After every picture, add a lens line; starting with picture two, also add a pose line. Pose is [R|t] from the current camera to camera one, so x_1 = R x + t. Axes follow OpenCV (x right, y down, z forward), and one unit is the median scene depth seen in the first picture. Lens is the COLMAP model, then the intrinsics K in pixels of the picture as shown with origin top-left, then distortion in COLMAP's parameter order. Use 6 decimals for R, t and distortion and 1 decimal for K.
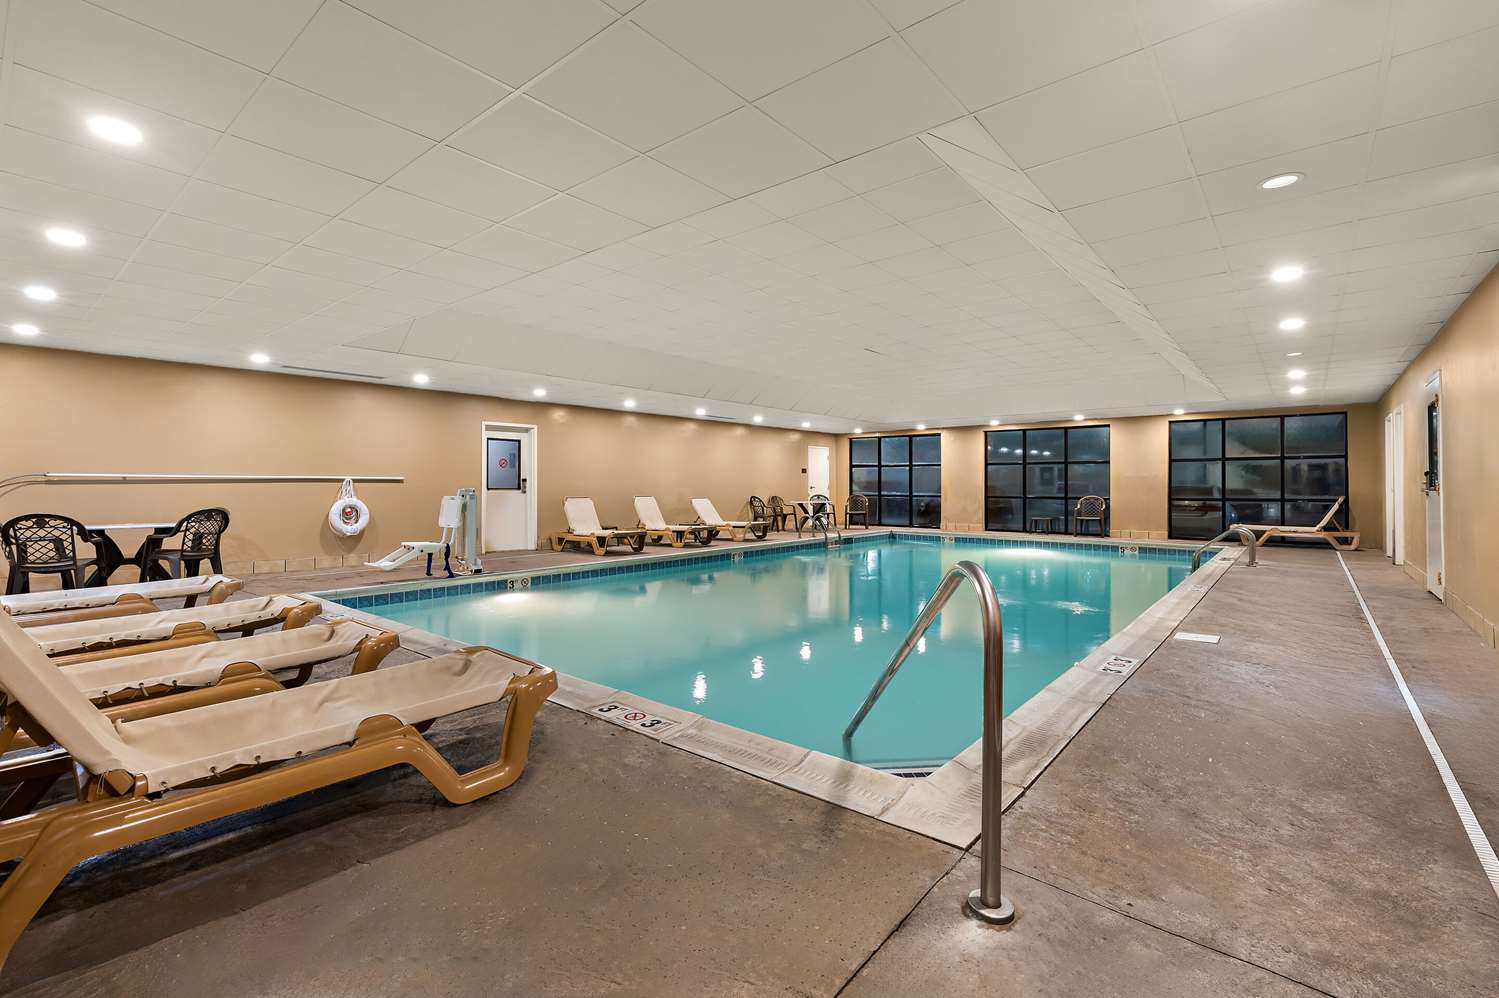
lens RADIAL K [[669.8, 0, 757.1], [0, 669.8, 486.7], [0, 0, 1]] dist [0.000313, -0.000015]
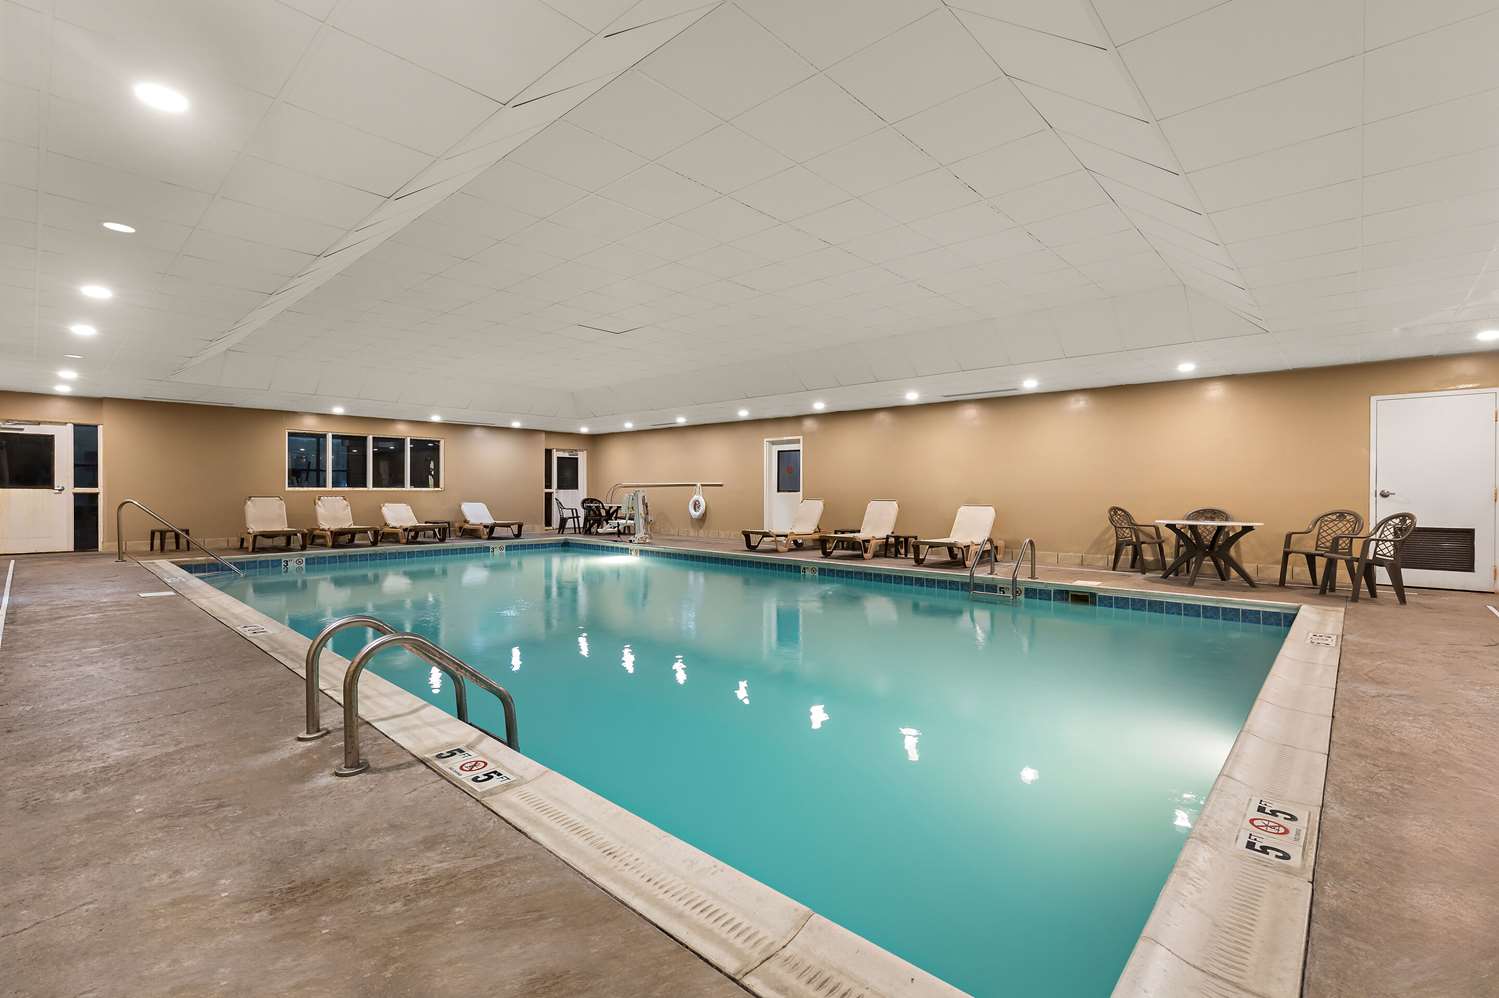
lens RADIAL K [[669.8, 0, 757.8], [0, 669.8, 498.3], [0, 0, 1]] dist [0.000313, -0.000015]
pose [[-0.057807, 0.017159, -0.998180, 0.825198], [0.000889, 0.999853, 0.017136, -0.003822], [0.998327, 0.000103, -0.057814, 0.984961]]
